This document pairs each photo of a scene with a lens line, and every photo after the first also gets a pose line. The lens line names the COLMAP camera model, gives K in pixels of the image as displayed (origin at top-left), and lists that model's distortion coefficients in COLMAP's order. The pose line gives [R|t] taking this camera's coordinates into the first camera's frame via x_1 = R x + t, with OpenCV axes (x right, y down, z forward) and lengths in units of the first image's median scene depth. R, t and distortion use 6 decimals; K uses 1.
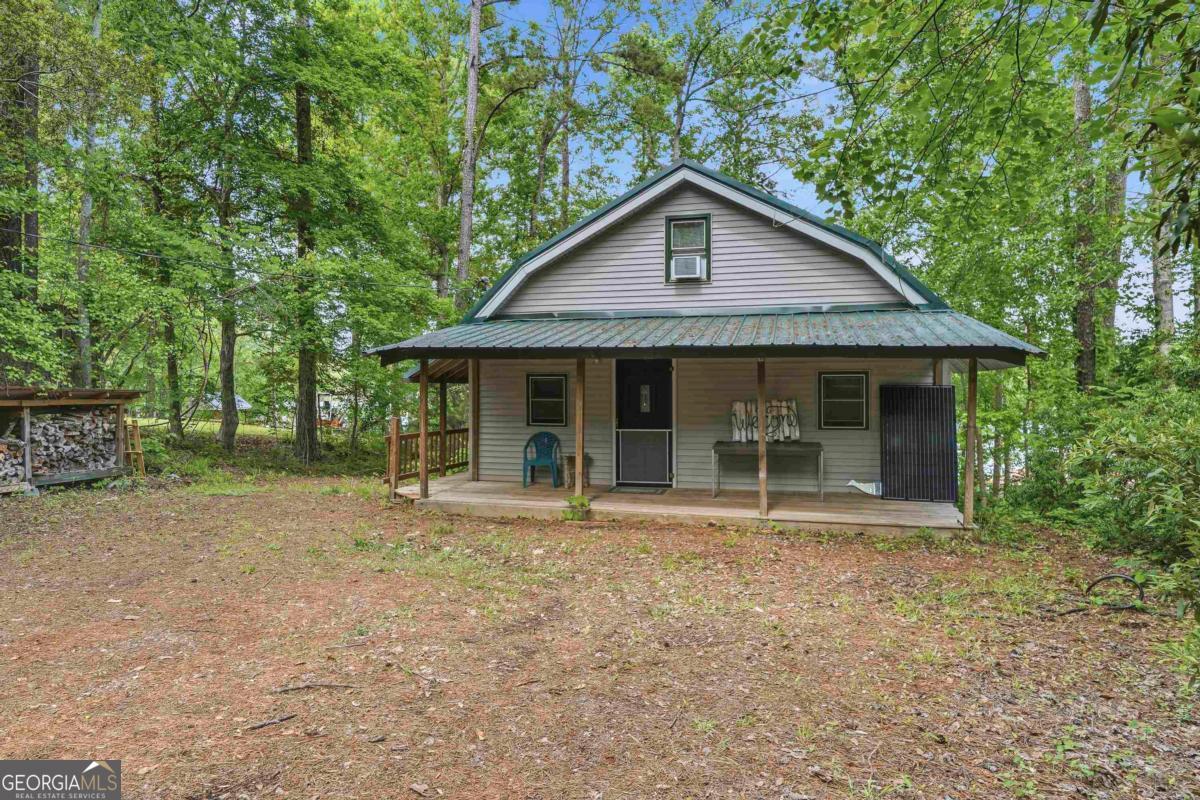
lens RADIAL K [[698.2, 0, 601.1], [0, 698.2, 399.5], [0, 0, 1]] dist [-0.000236, -0.000018]
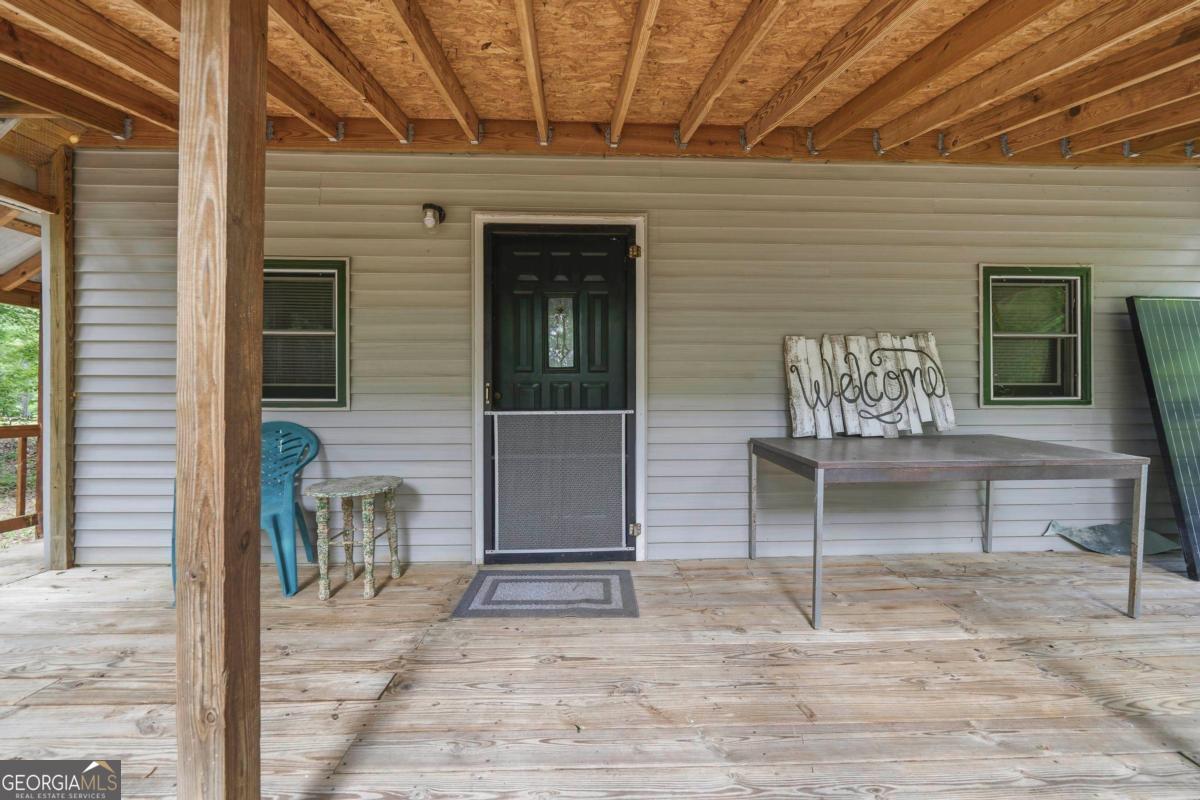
lens RADIAL K [[419.1, 0, 600.0], [0, 419.1, 405.1], [0, 0, 1]] dist [-0.002676, -0.000186]
pose [[0.960062, -0.001527, 0.279784, 0.018795], [0.005452, 0.999897, -0.013250, 0.043527], [-0.279735, 0.014246, 0.959972, 0.790523]]
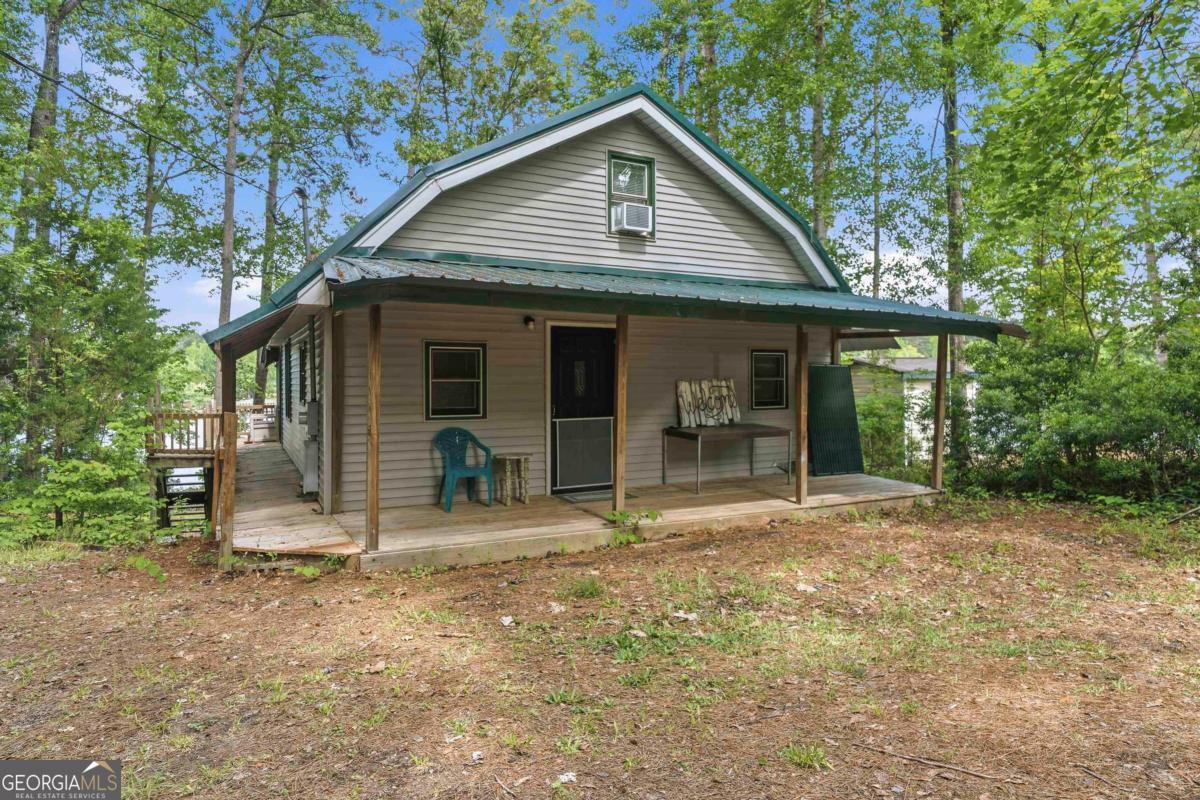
lens RADIAL K [[698.2, 0, 596.8], [0, 698.2, 388.3], [0, 0, 1]] dist [-0.000236, -0.000018]
pose [[0.736445, -0.008264, 0.676447, -0.463488], [0.015779, 0.999863, -0.004963, 0.014195], [-0.676314, 0.014329, 0.736474, 0.425795]]
